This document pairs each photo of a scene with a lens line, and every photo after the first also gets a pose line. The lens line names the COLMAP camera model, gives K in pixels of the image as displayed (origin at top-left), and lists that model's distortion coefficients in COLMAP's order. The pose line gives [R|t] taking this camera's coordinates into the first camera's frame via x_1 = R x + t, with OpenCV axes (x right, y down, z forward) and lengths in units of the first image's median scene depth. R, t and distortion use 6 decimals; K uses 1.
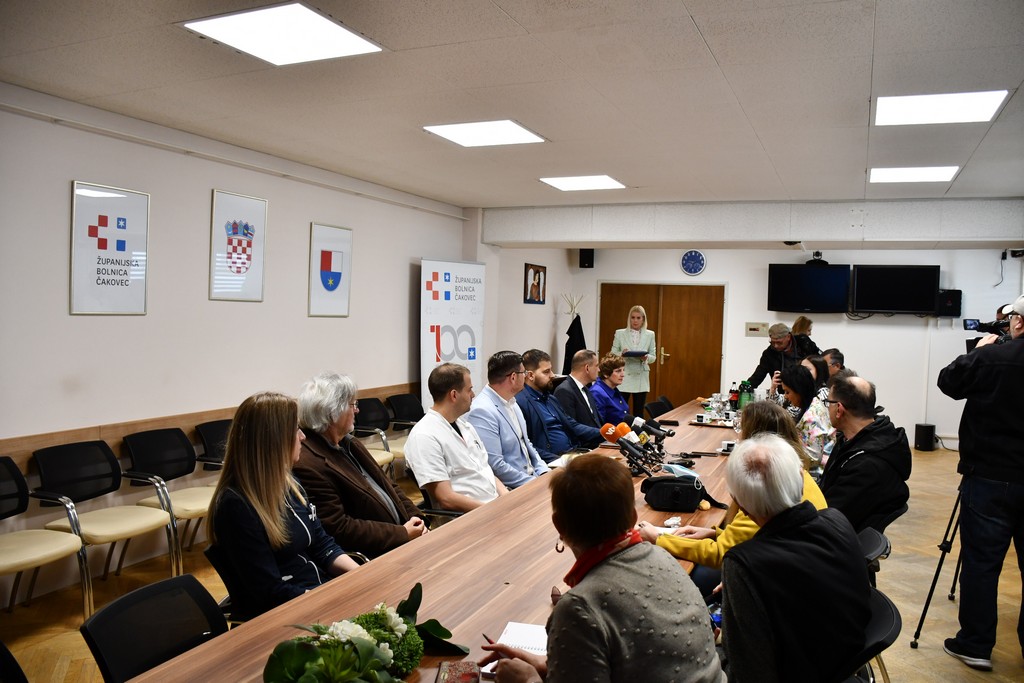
lens RADIAL K [[813.8, 0, 512.0], [0, 813.8, 341.5], [0, 0, 1]] dist [-0.140018, 0.093905]
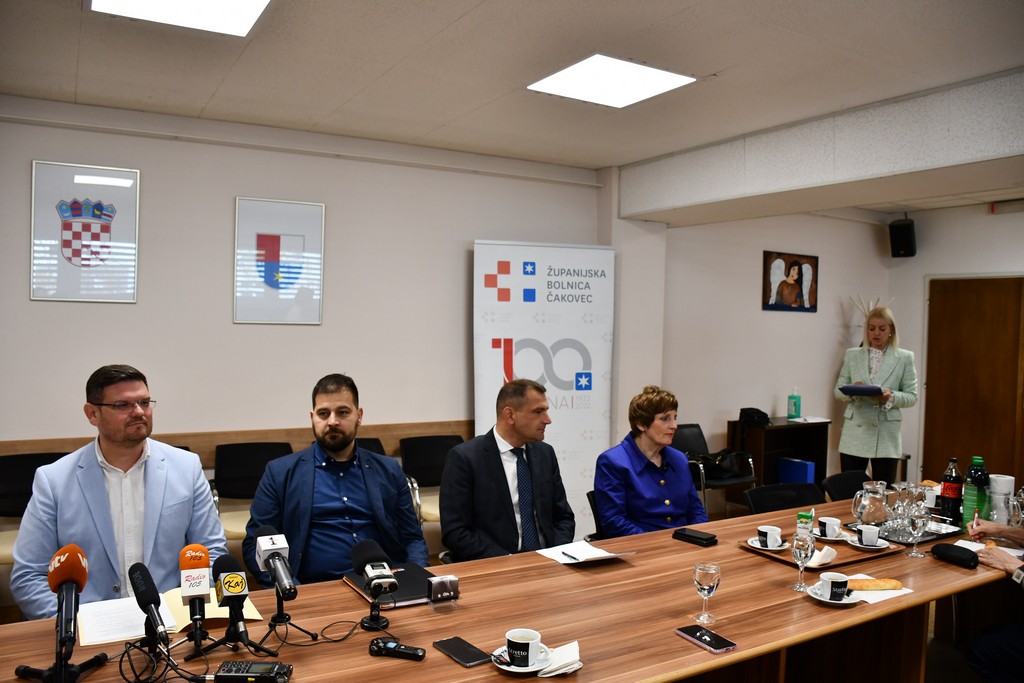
lens RADIAL K [[813.8, 0, 512.0], [0, 813.8, 341.5], [0, 0, 1]] dist [-0.140018, 0.093905]
pose [[0.803847, 0.003619, -0.594825, 0.318415], [-0.020432, 0.999559, -0.021530, -0.002619], [0.594485, 0.029461, 0.803567, 0.448147]]
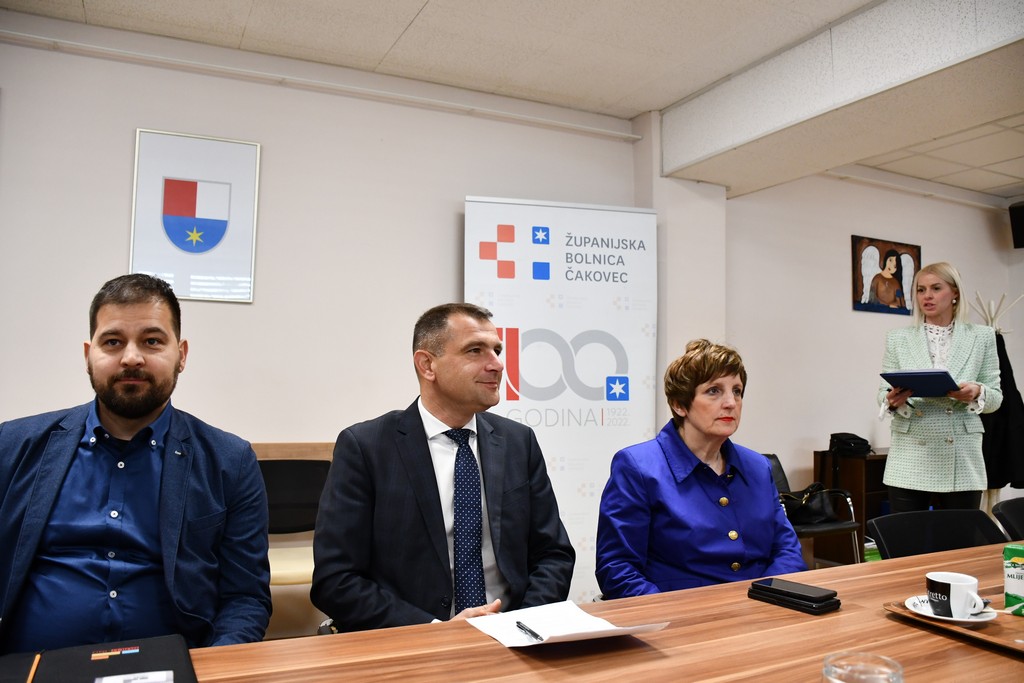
lens RADIAL K [[813.8, 0, 512.0], [0, 813.8, 341.5], [0, 0, 1]] dist [-0.140018, 0.093905]
pose [[0.755404, -0.055338, -0.652919, 0.237774], [-0.017323, 0.994393, -0.104322, 0.041011], [0.655031, 0.090116, 0.750209, 0.617866]]
